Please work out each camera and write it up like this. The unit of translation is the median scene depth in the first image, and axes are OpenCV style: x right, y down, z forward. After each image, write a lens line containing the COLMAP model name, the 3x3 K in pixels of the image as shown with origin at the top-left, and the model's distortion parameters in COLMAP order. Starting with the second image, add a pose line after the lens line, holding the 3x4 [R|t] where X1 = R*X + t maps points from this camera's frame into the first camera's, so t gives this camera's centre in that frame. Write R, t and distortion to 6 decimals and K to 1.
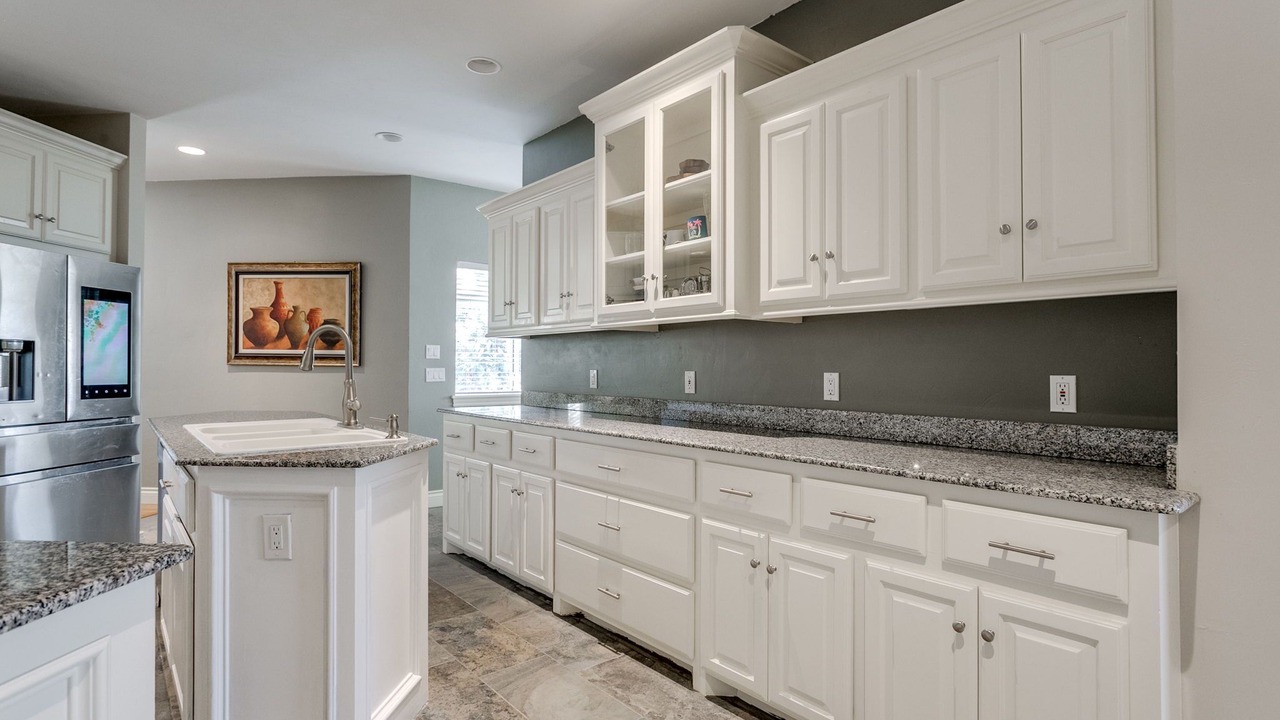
lens RADIAL K [[643.4, 0, 646.2], [0, 643.4, 351.9], [0, 0, 1]] dist [-0.004460, 0.000542]
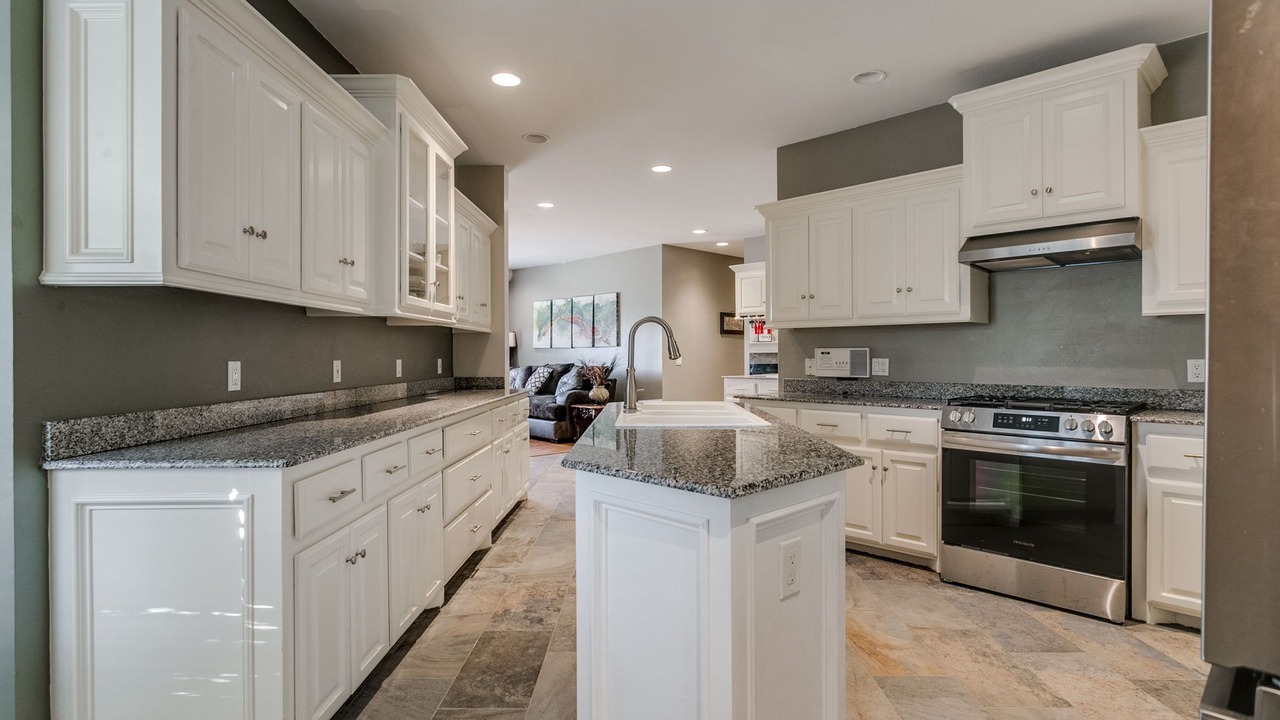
lens RADIAL K [[643.4, 0, 646.2], [0, 643.4, 351.9], [0, 0, 1]] dist [-0.004460, 0.000542]
pose [[-0.764446, 0.002629, 0.644682, -0.588443], [-0.011903, 0.999764, -0.018192, 0.018702], [-0.644577, -0.021580, -0.764234, 0.904357]]
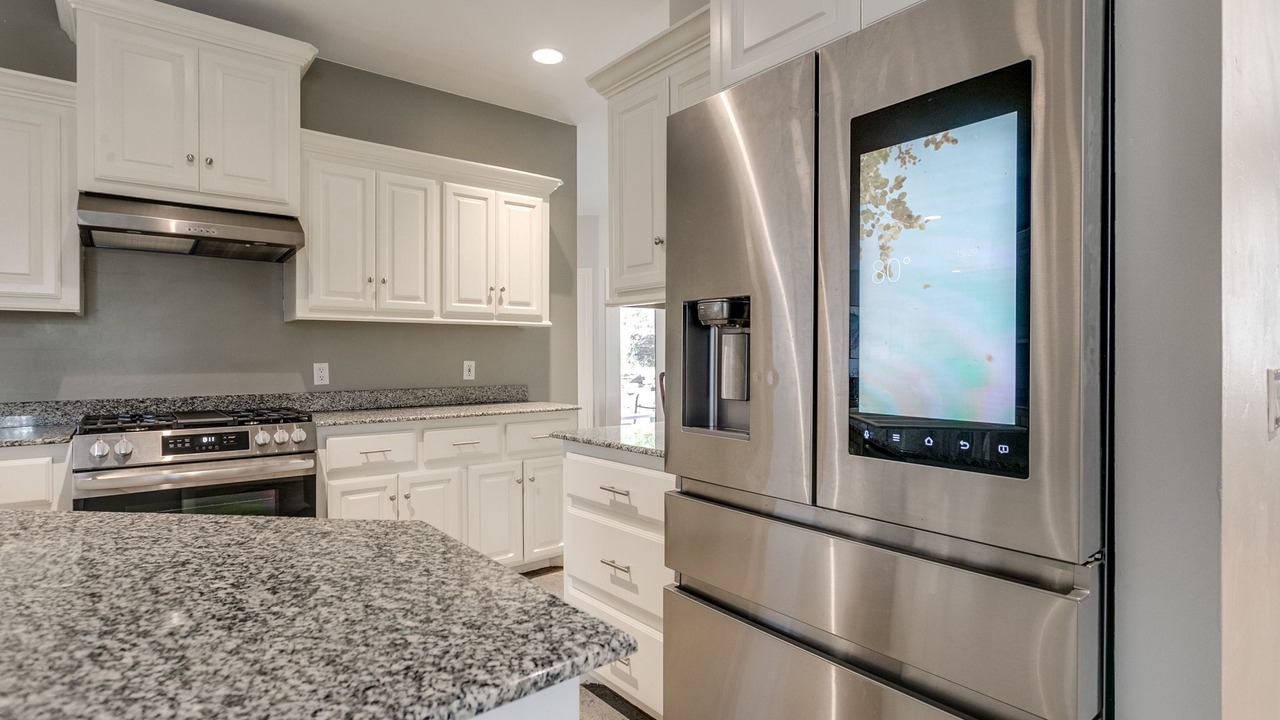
lens RADIAL K [[634.7, 0, 637.3], [0, 634.7, 357.8], [0, 0, 1]] dist [-0.000898, 0.000100]
pose [[-0.725602, 0.002044, -0.688112, -0.384060], [0.016602, 0.999757, -0.014536, 0.017766], [0.687914, -0.021971, -0.725459, 0.785827]]
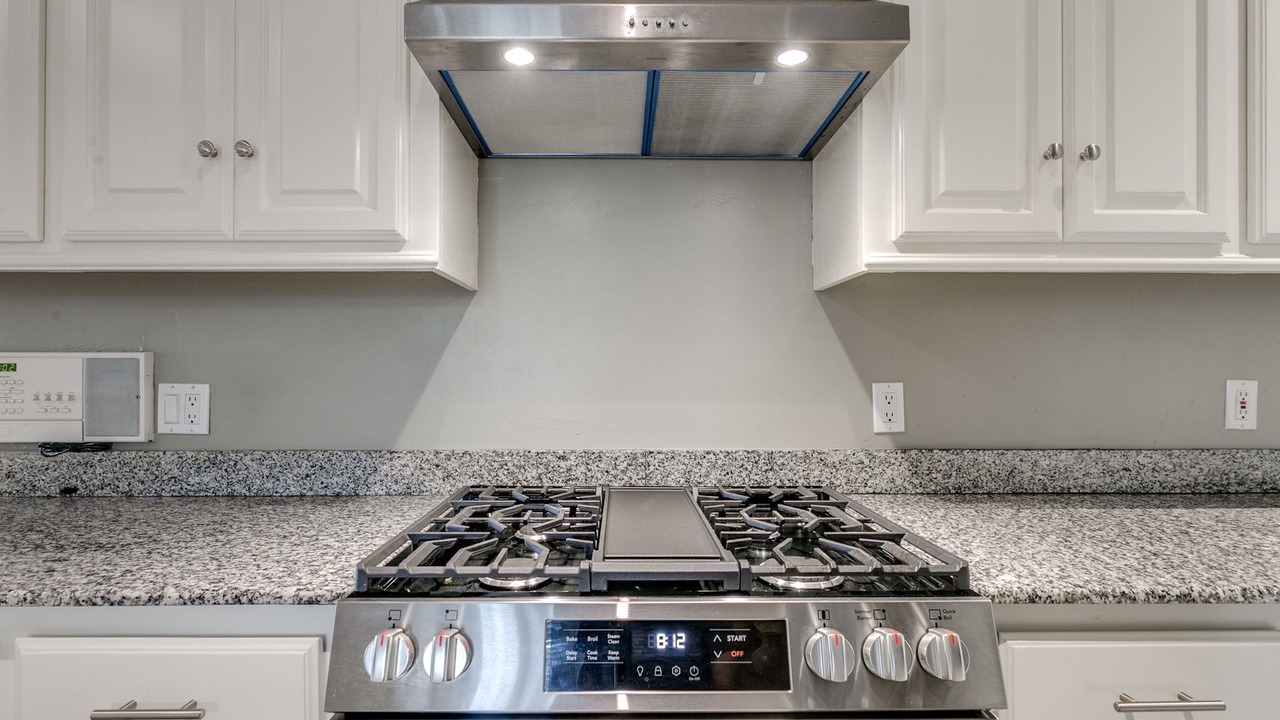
lens RADIAL K [[644.2, 0, 616.9], [0, 644.2, 369.8], [0, 0, 1]] dist [-0.002660, -0.000290]
pose [[-0.997269, -0.001097, -0.073842, -0.453344], [0.000543, 0.999754, -0.022187, 0.008890], [0.073848, -0.022167, -0.997023, 0.373221]]
